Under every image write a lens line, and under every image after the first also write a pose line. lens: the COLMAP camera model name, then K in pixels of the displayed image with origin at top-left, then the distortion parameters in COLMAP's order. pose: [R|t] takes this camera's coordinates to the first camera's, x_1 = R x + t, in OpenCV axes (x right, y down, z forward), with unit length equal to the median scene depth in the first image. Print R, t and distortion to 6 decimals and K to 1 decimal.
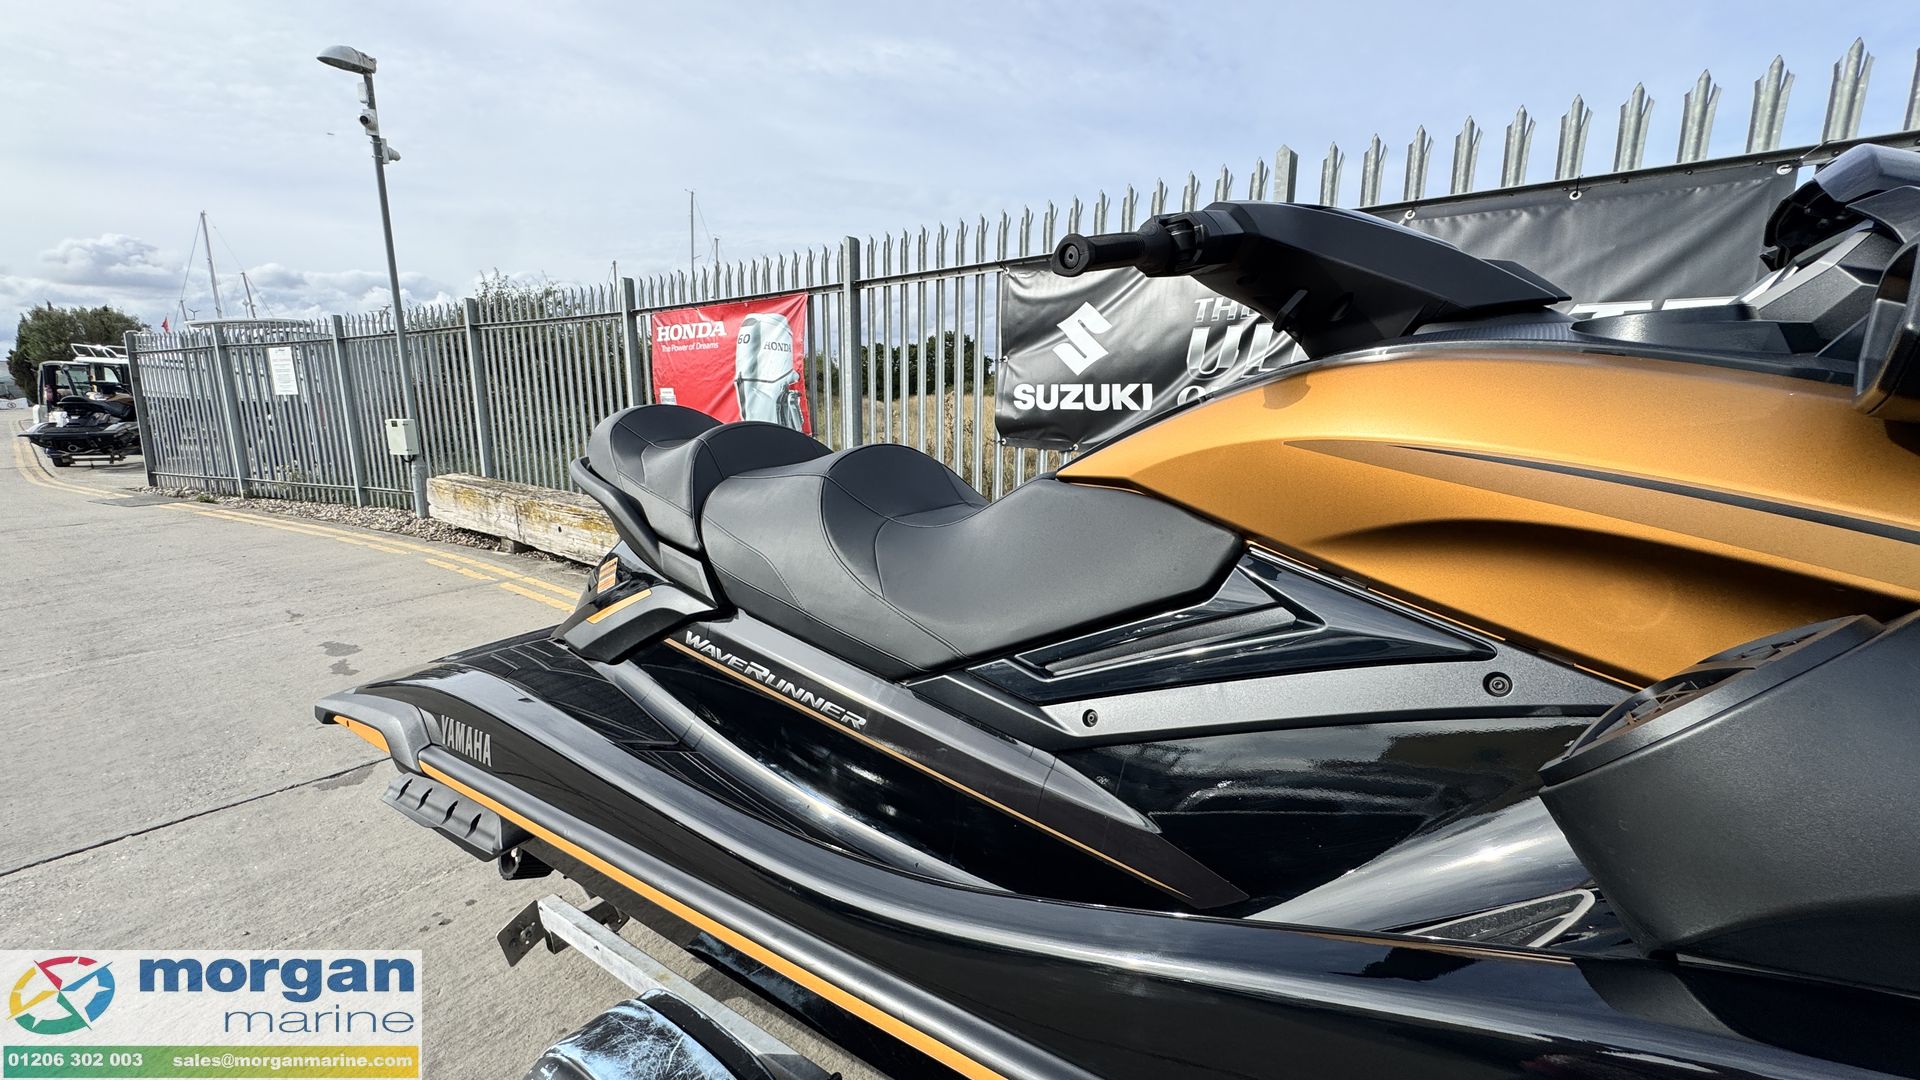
lens RADIAL K [[753.5, 0, 979.3], [0, 753.5, 540.8], [0, 0, 1]] dist [-0.008444, 0.000222]
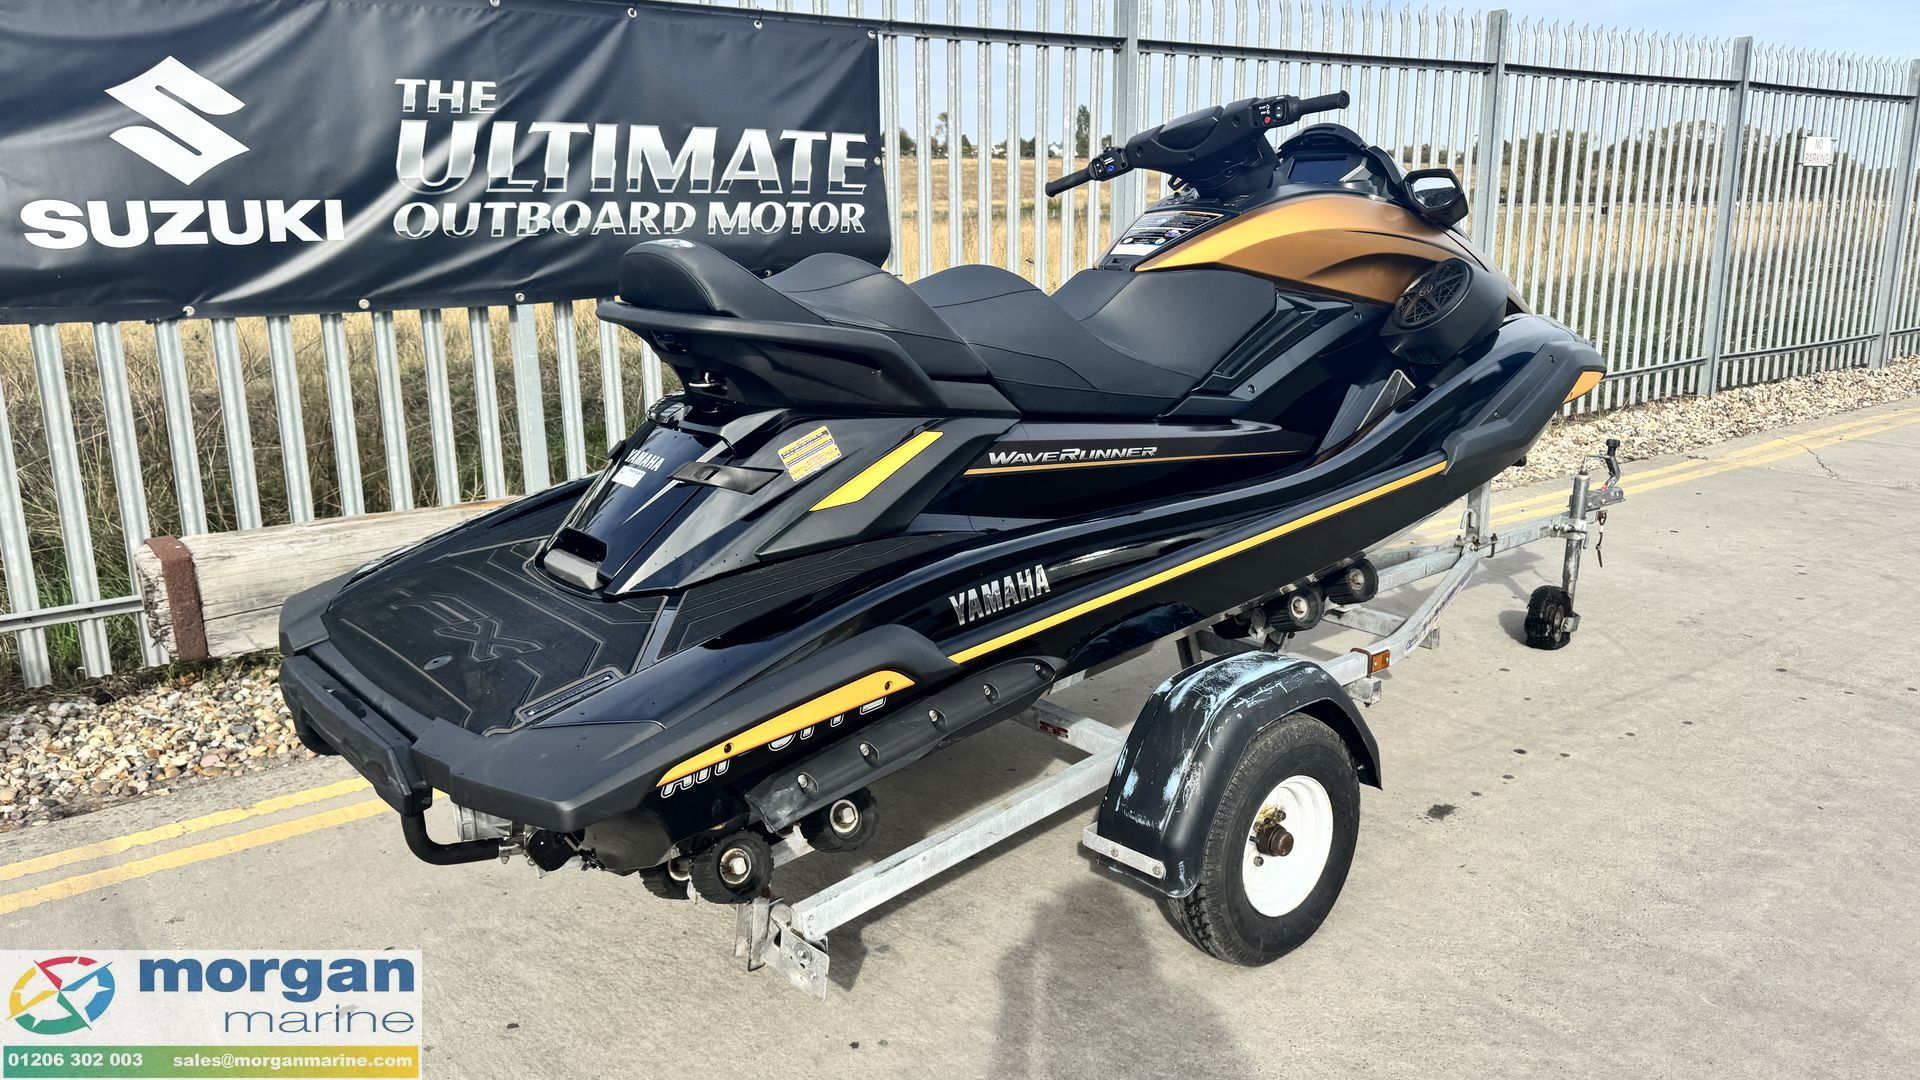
lens RADIAL K [[1347.6, 0, 960.0], [0, 1347.6, 540.0], [0, 0, 1]] dist [0.073842, -0.110157]
pose [[0.239663, -0.236367, 0.941643, -0.613583], [0.192394, 0.962238, 0.192569, -0.036468], [-0.951602, 0.135015, 0.276089, 0.152086]]
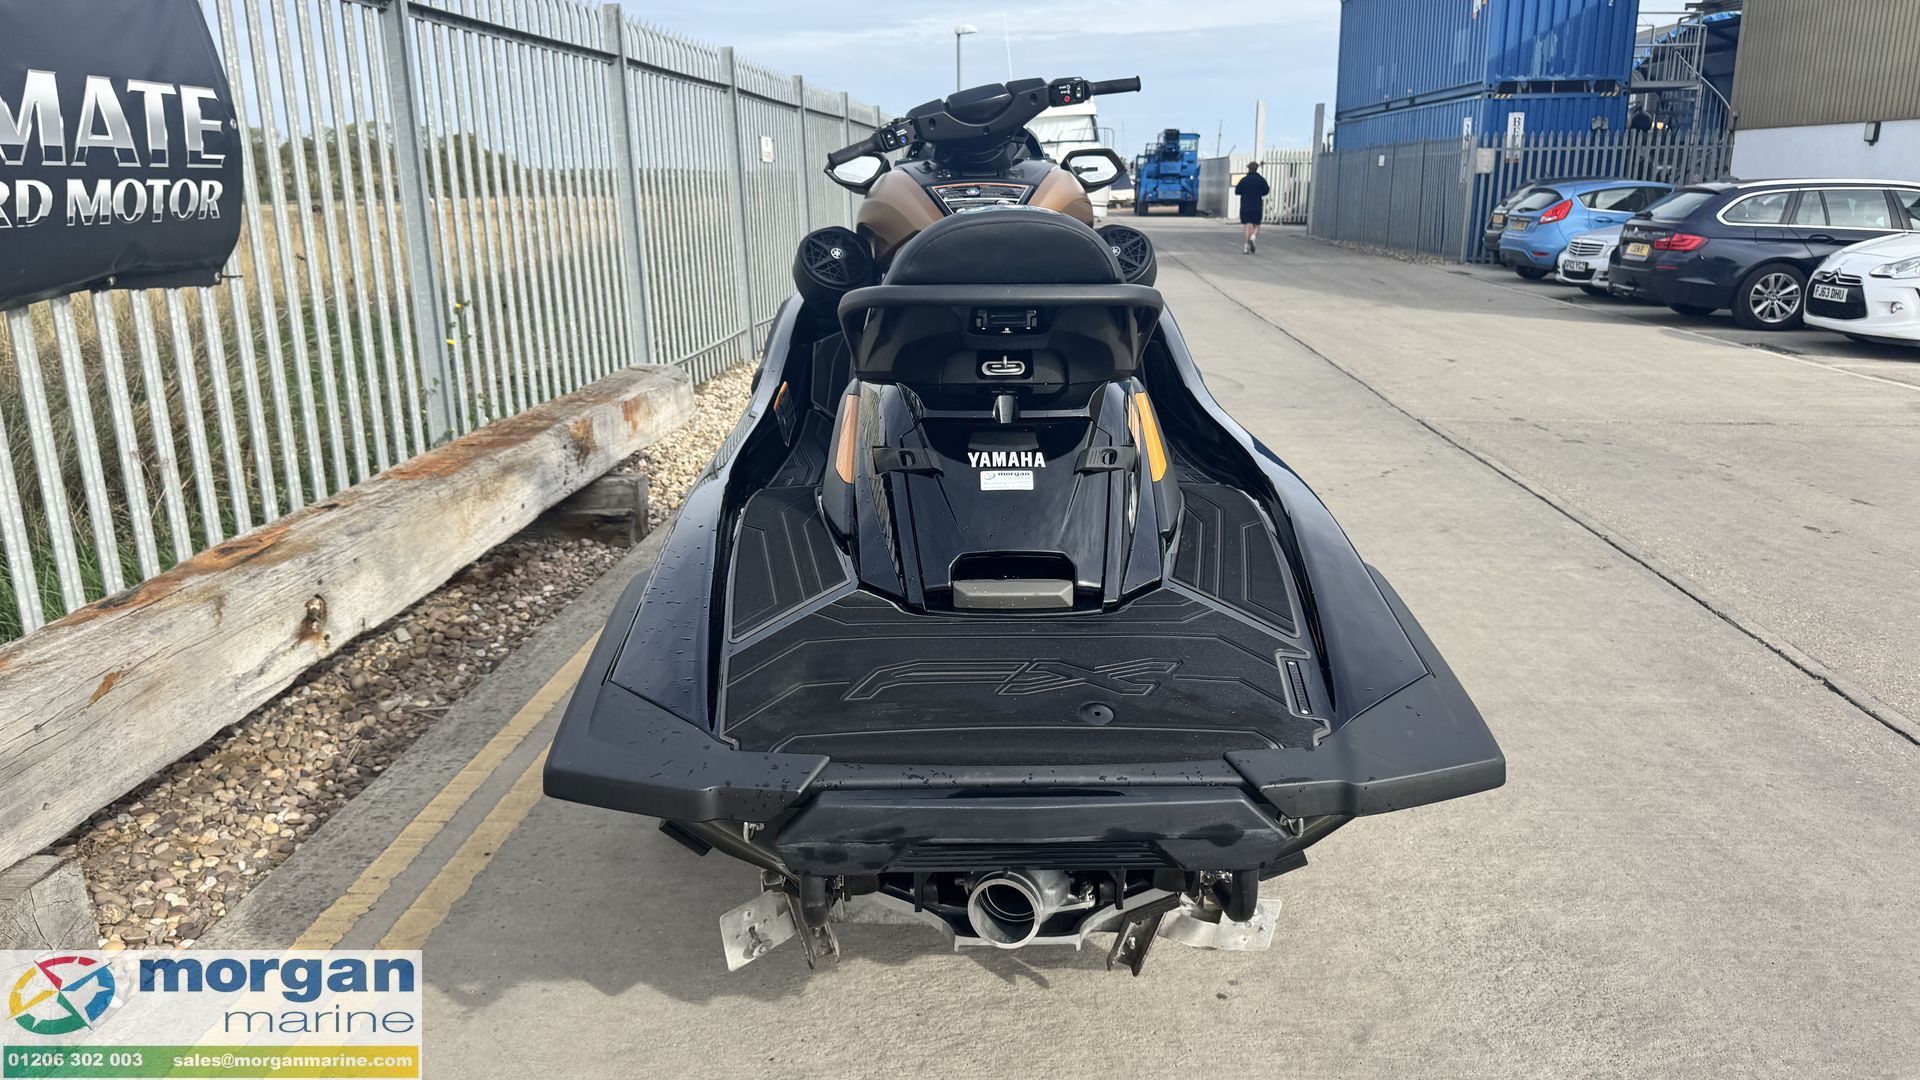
lens RADIAL K [[1347.6, 0, 960.0], [0, 1347.6, 540.0], [0, 0, 1]] dist [0.073842, -0.110157]
pose [[-0.594830, -0.197275, 0.779269, -0.505827], [0.164609, 0.918983, 0.358293, -0.124853], [-0.786817, 0.341398, -0.514165, 0.638252]]
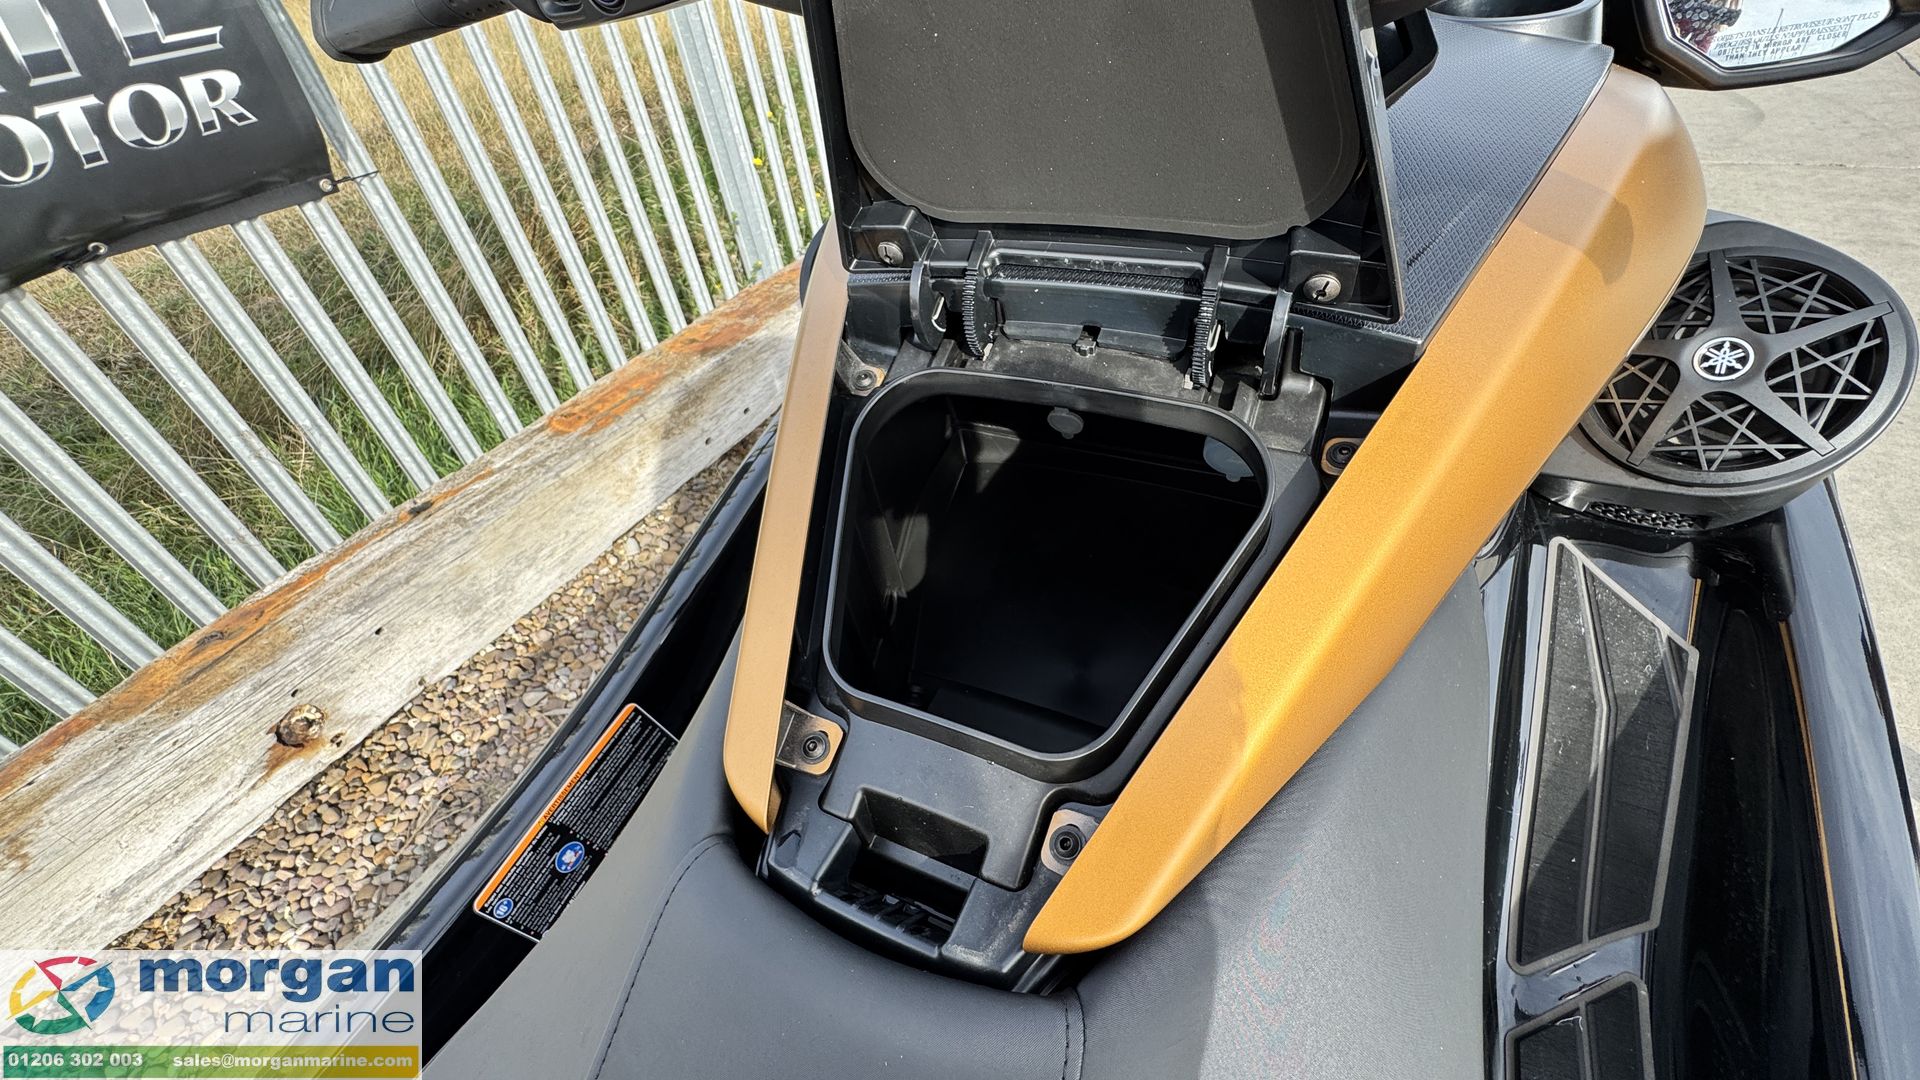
lens RADIAL K [[773.4, 0, 960.3], [0, 773.4, 536.4], [0, 0, 1]] dist [-0.005254, 0.000214]
pose [[-0.173417, -0.628401, 0.758313, -0.002844], [0.294970, 0.701492, 0.648770, -0.080974], [-0.939638, 0.336187, 0.063708, 0.221799]]
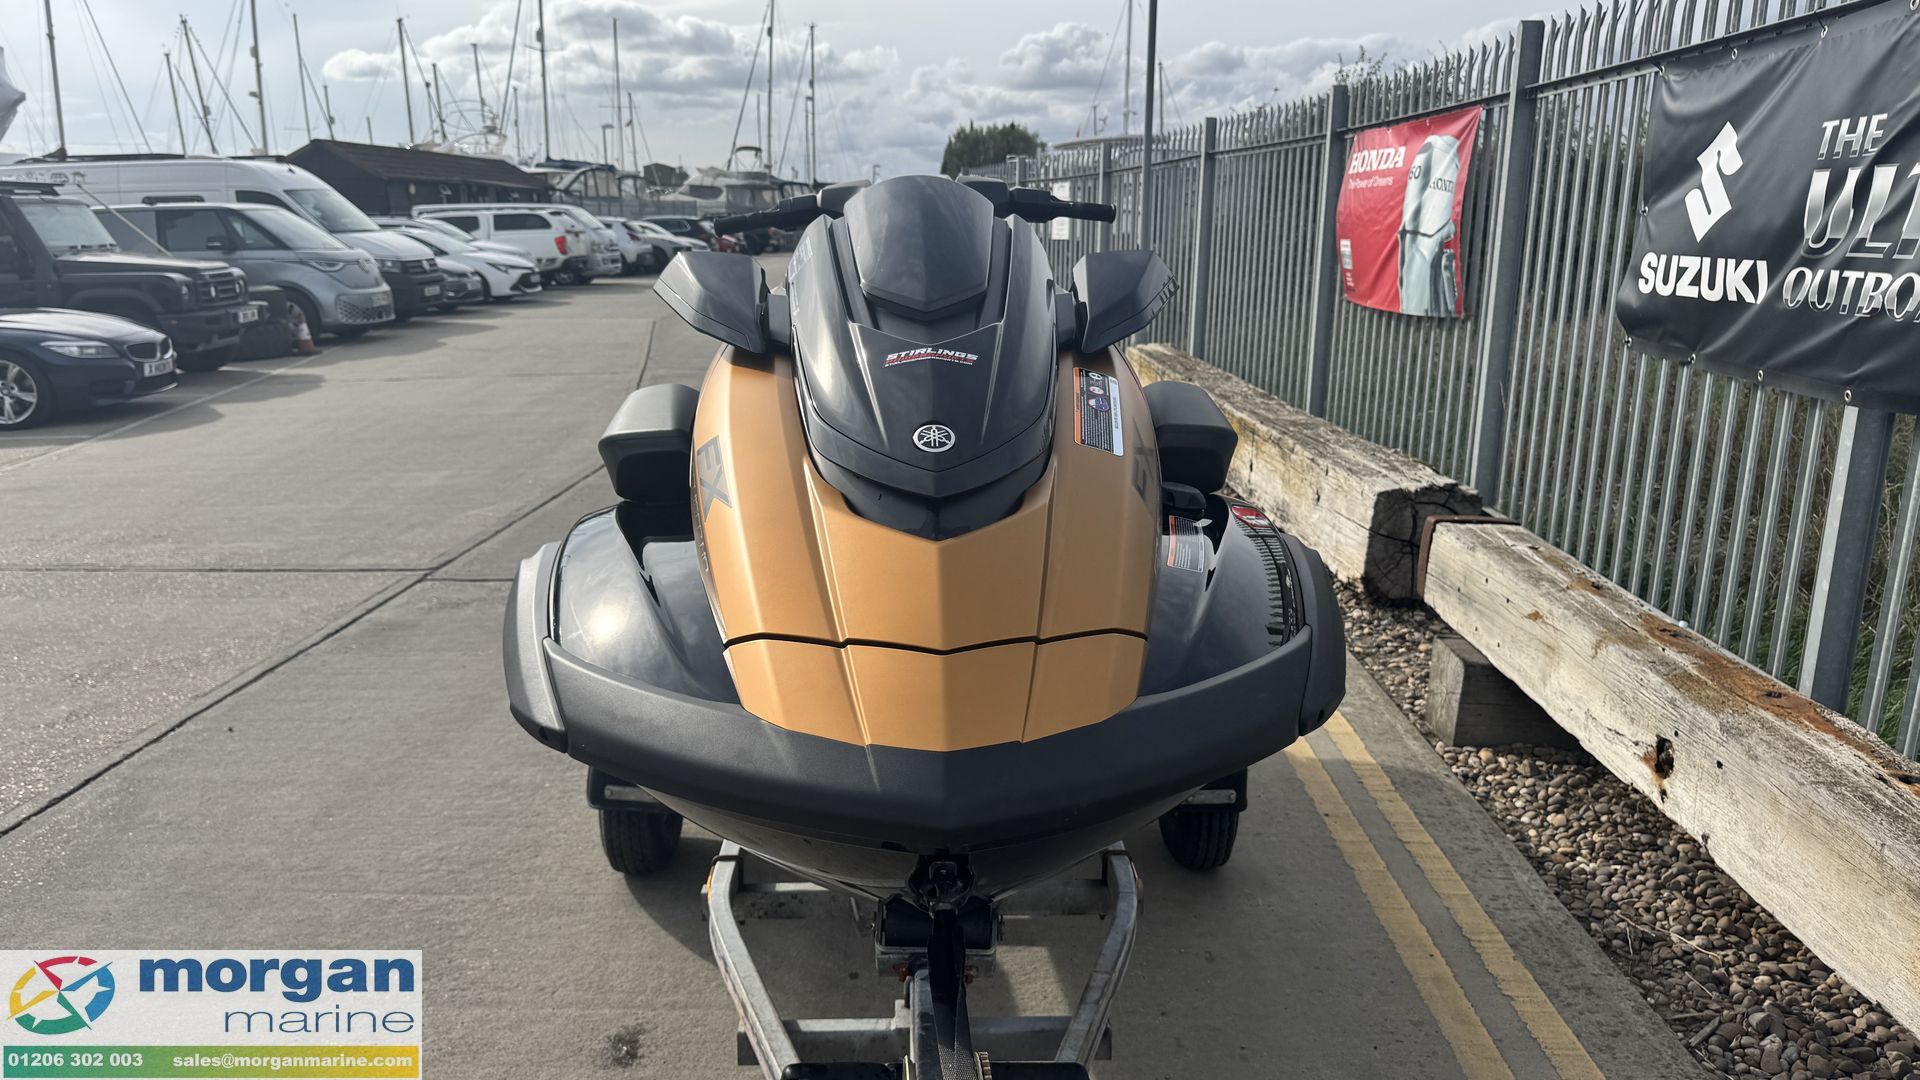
lens RADIAL K [[1347.6, 0, 960.0], [0, 1347.6, 540.0], [0, 0, 1]] dist [0.073842, -0.110157]
pose [[0.617938, 0.182820, -0.764676, 0.518858], [-0.156225, 0.981747, 0.108472, -0.006367], [0.770549, 0.052433, 0.635220, -0.123257]]
